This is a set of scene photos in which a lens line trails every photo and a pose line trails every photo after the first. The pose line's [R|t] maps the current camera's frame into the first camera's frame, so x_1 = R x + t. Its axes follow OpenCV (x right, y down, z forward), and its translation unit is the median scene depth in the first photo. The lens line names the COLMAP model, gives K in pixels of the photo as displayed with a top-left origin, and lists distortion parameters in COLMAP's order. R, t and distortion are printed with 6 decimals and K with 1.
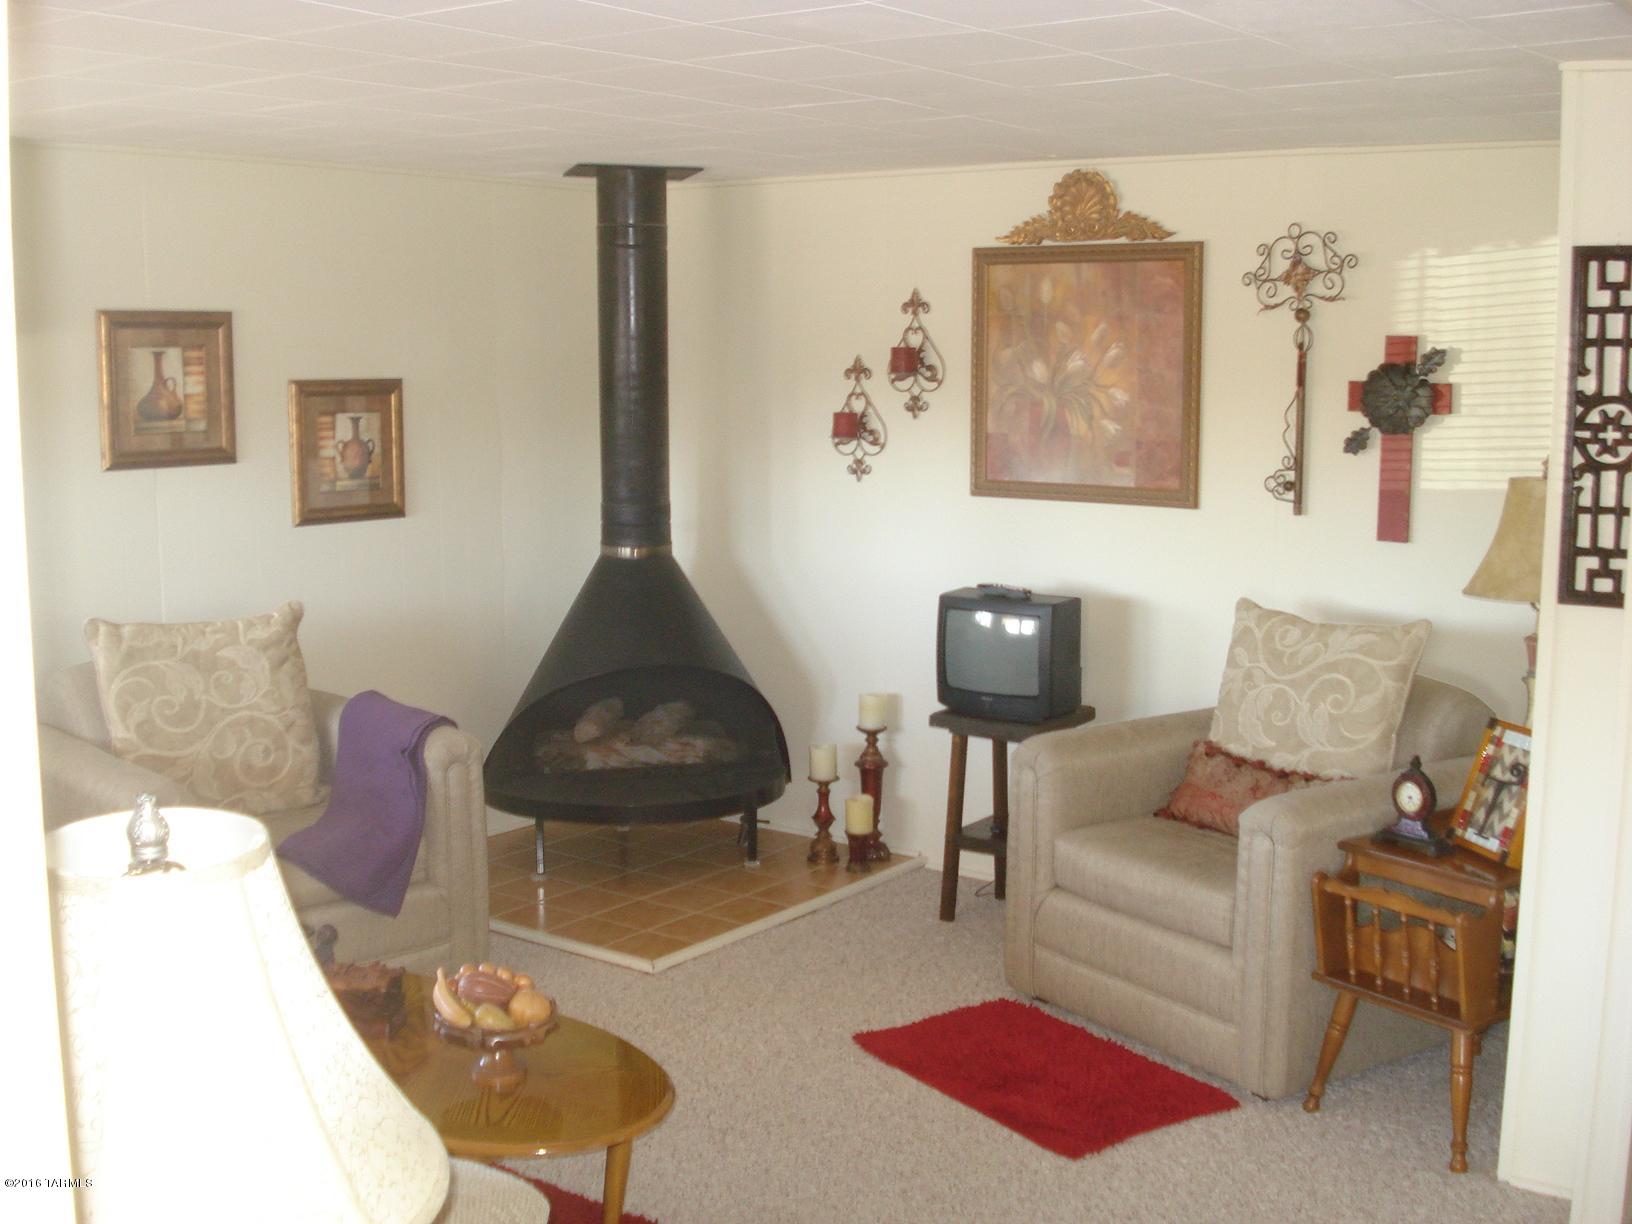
lens RADIAL K [[1860.3, 0, 819.1], [0, 1860.3, 618.9], [0, 0, 1]] dist [-0.066136, -0.111058]
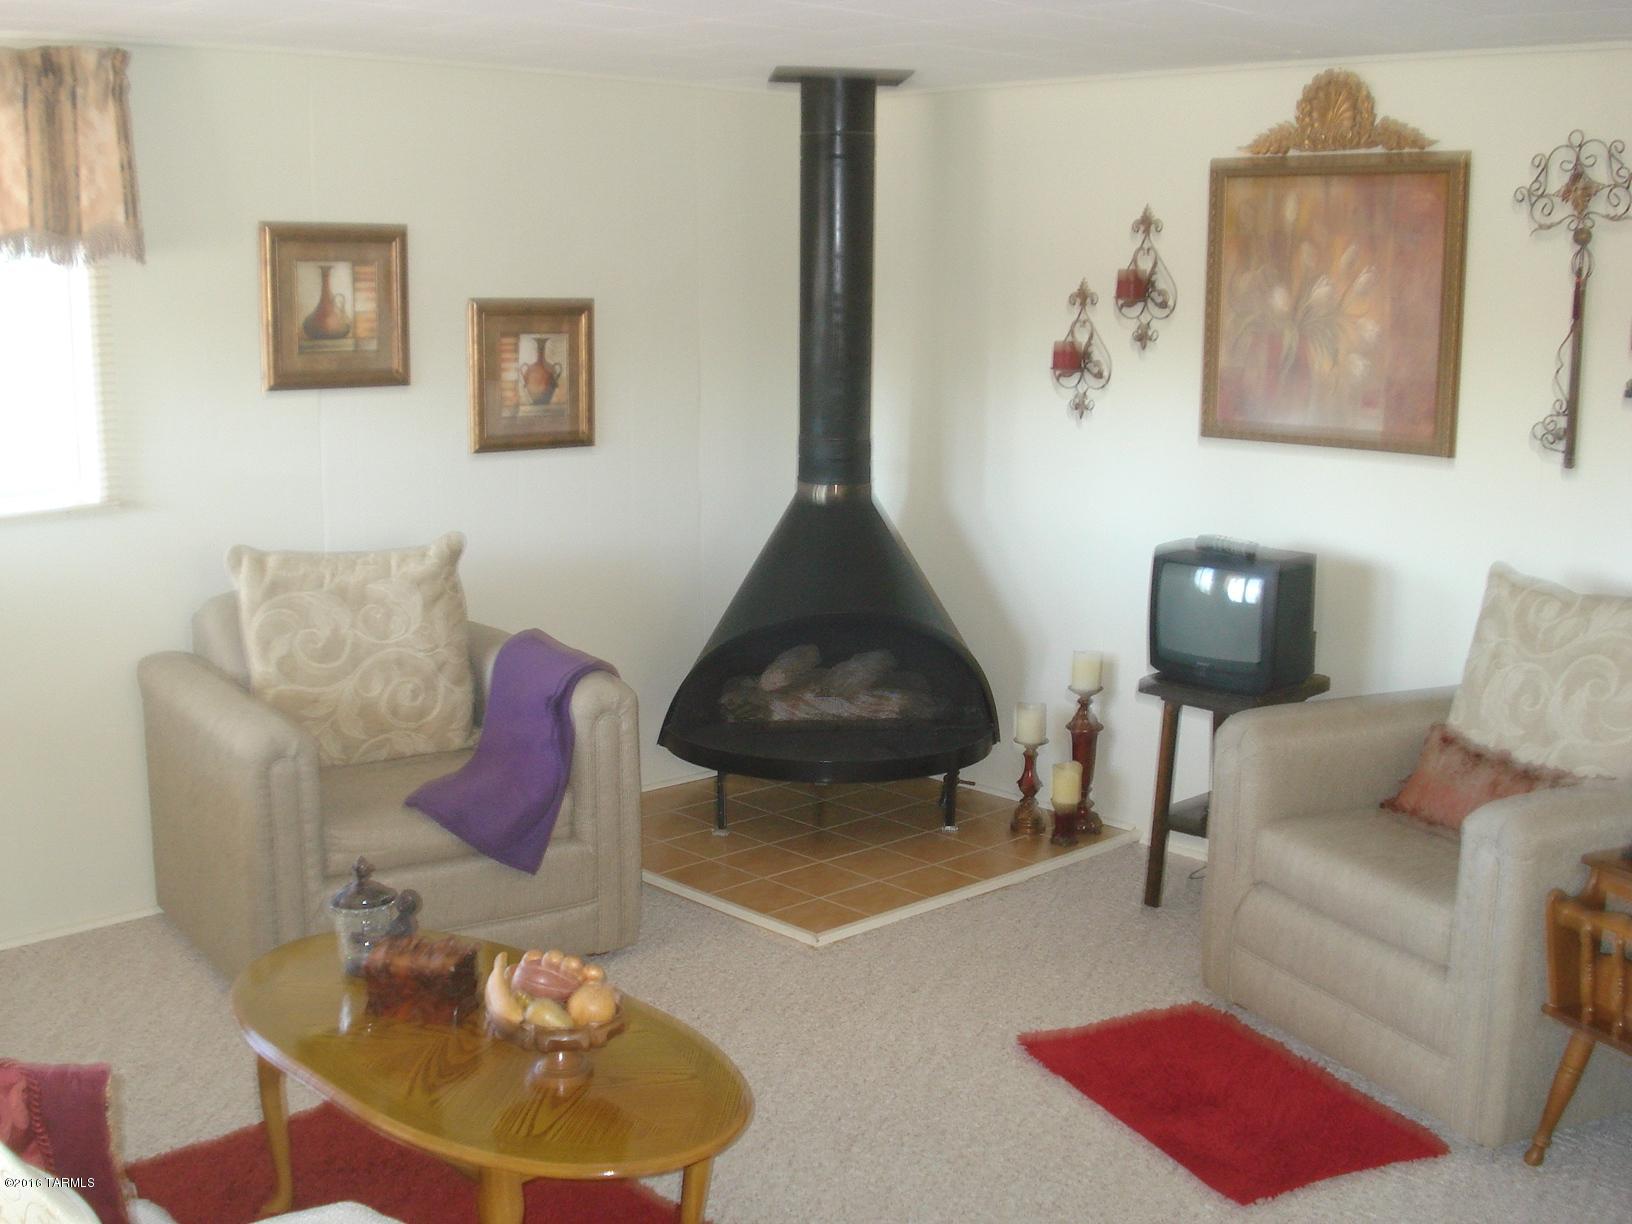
lens RADIAL K [[1835.1, 0, 815.6], [0, 1835.1, 637.4], [0, 0, 1]] dist [-0.076632, -0.066859]
pose [[0.985439, 0.038747, -0.165556, 0.052758], [-0.031464, 0.998428, 0.046389, -0.005402], [0.167093, -0.040504, 0.985109, 0.101861]]
